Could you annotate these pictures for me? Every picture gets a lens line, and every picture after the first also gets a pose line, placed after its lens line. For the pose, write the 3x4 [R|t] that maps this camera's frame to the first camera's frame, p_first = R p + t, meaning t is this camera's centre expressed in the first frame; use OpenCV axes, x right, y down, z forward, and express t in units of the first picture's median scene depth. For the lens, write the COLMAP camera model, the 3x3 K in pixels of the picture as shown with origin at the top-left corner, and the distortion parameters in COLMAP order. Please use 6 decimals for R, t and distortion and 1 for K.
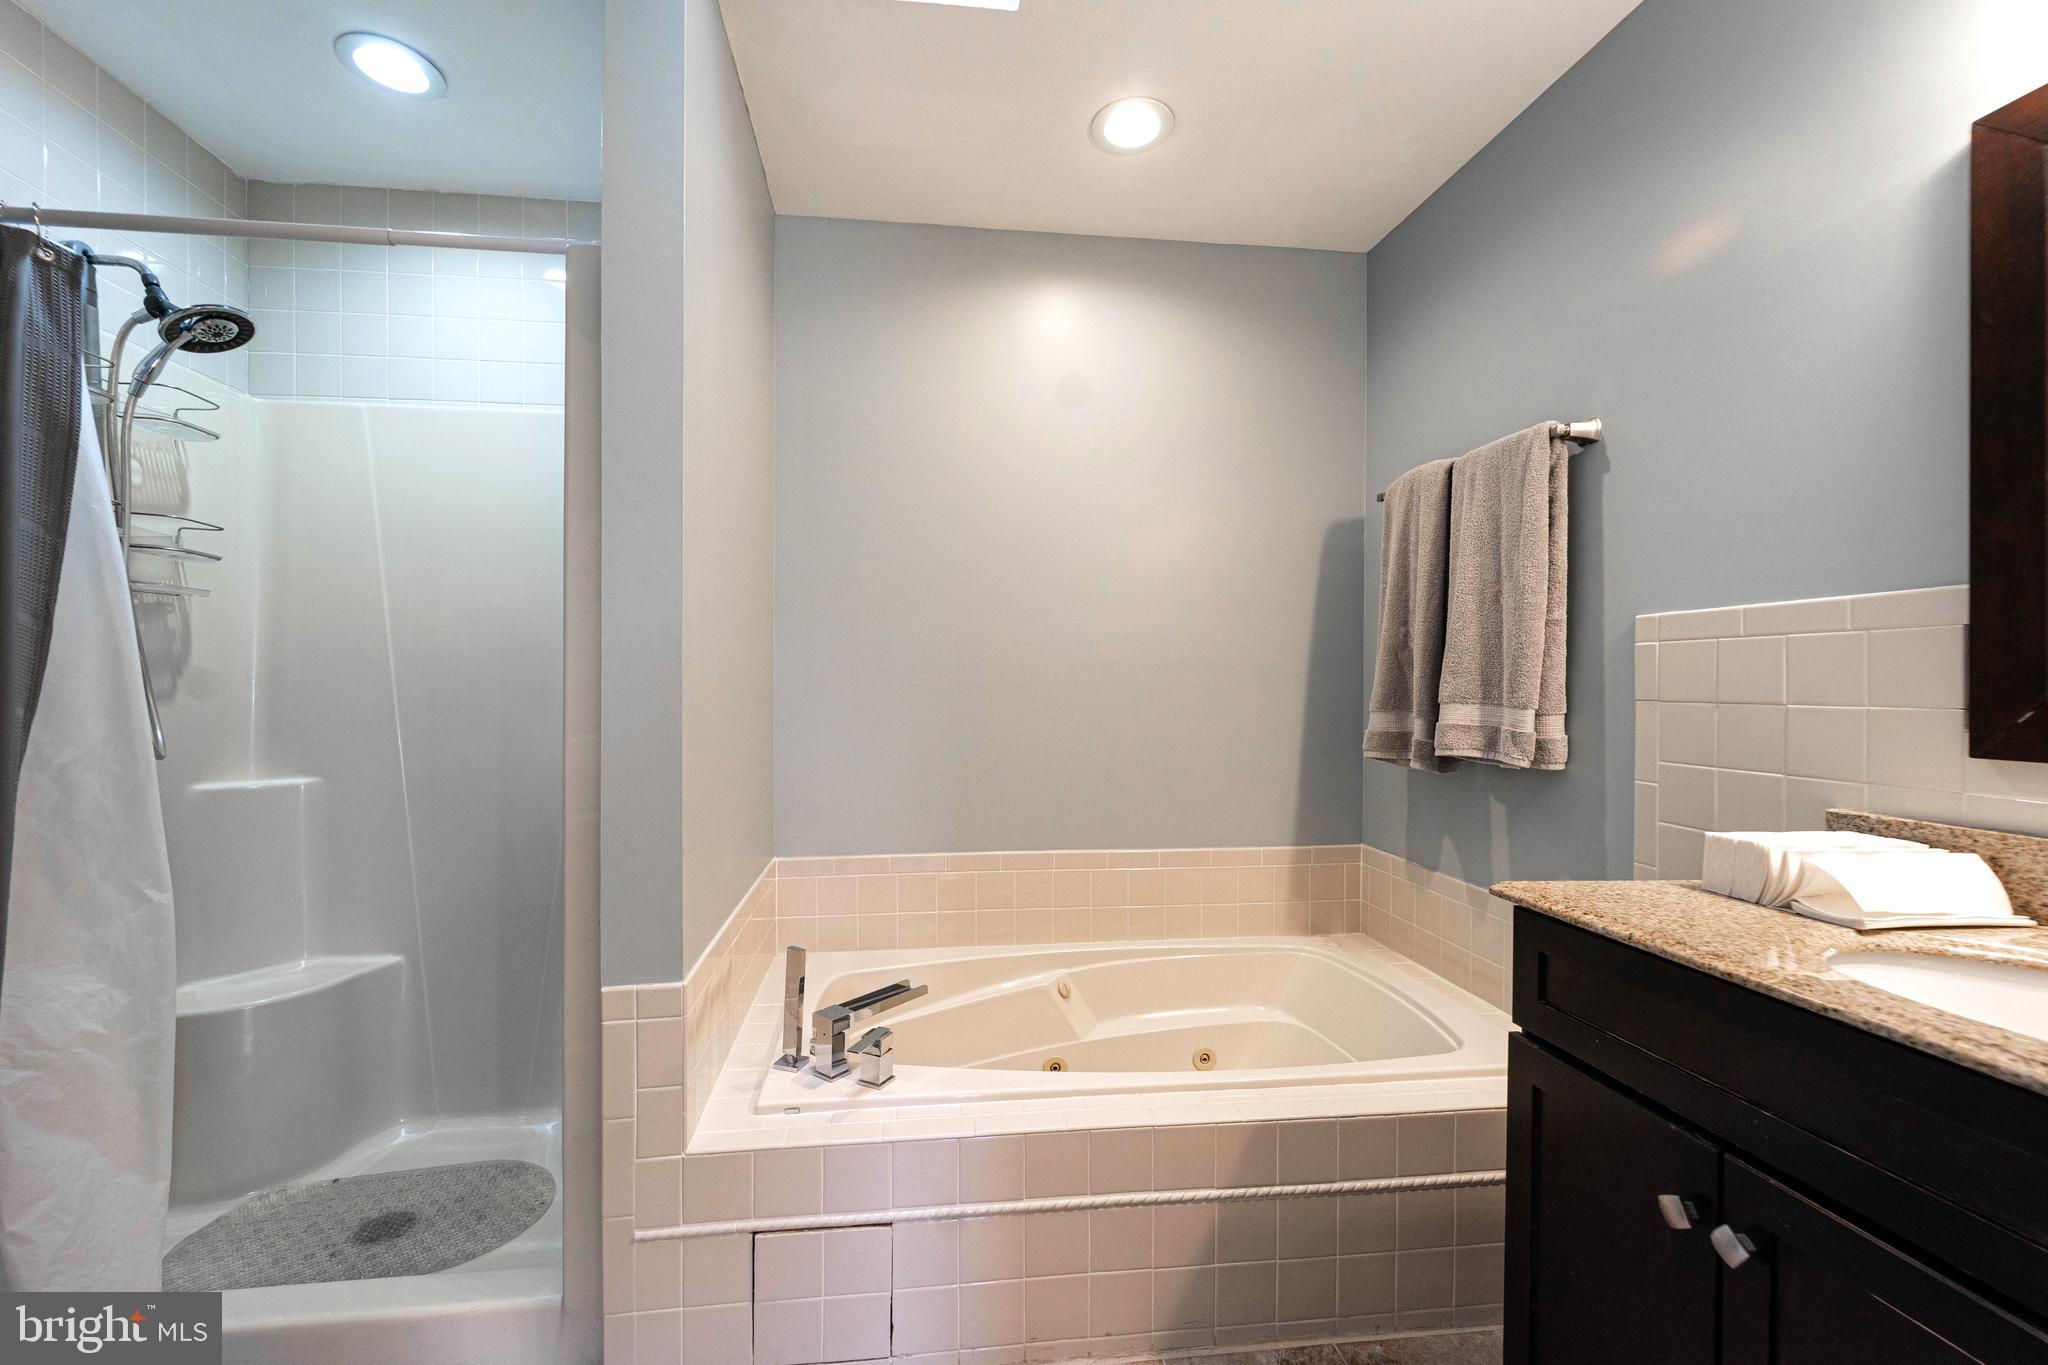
lens RADIAL K [[831.6, 0, 984.3], [0, 831.6, 689.5], [0, 0, 1]] dist [-0.003079, 0.000245]
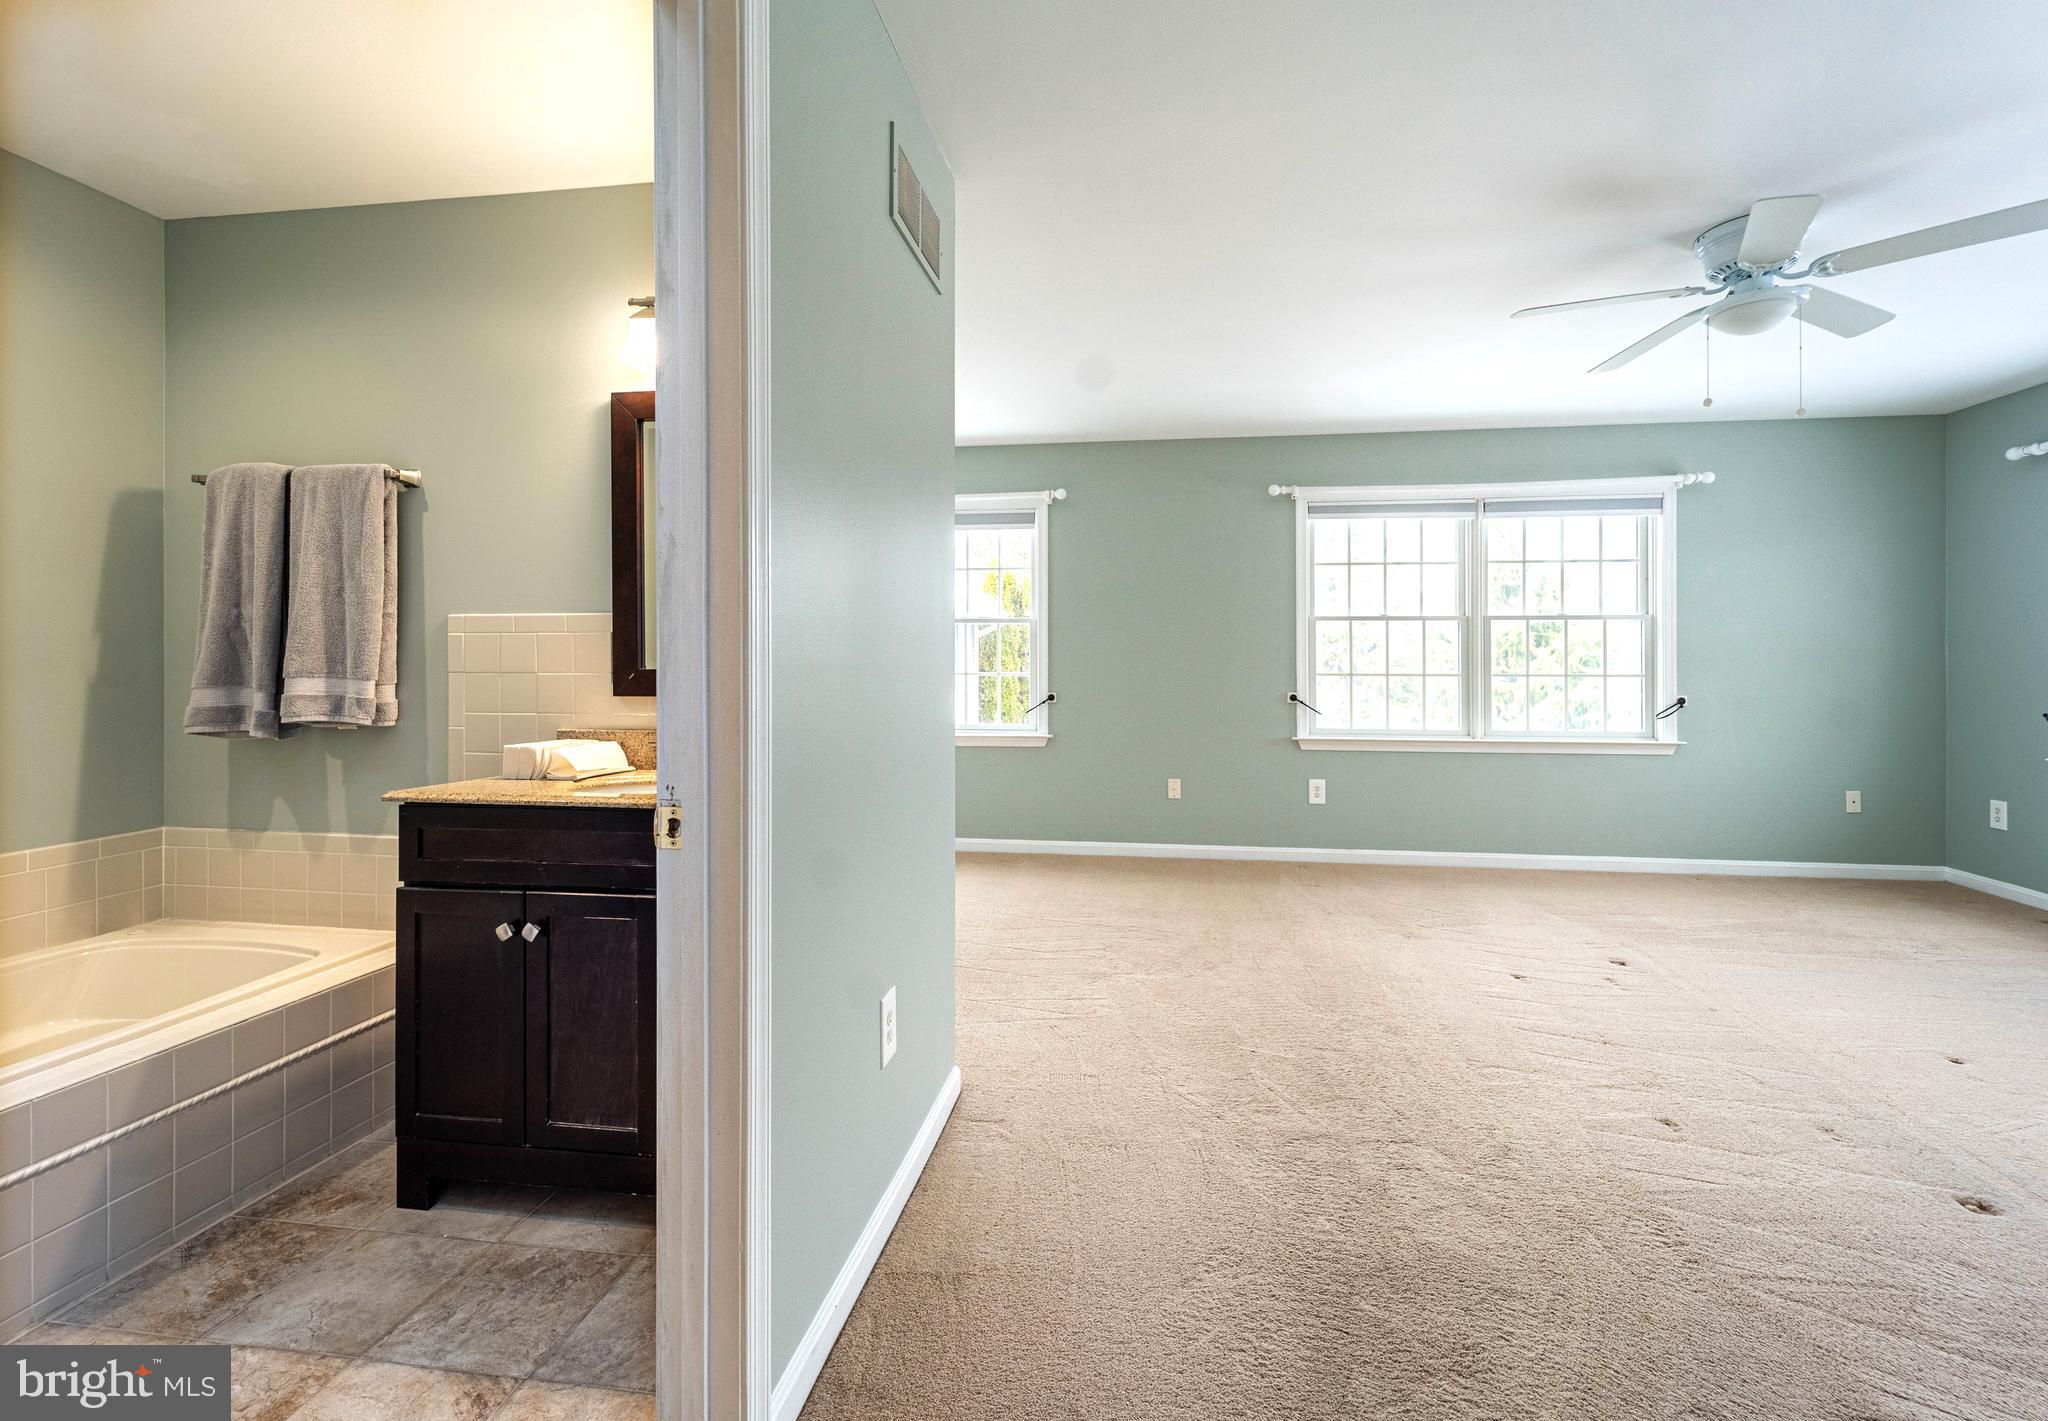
lens RADIAL K [[894.2, 0, 1070.7], [0, 894.2, 659.7], [0, 0, 1]] dist [0.002869, -0.004386]
pose [[0.230759, -0.001558, 0.973010, -0.452360], [0.007786, 0.999970, -0.000245, -0.000011], [-0.972980, 0.007633, 0.230764, -0.393121]]
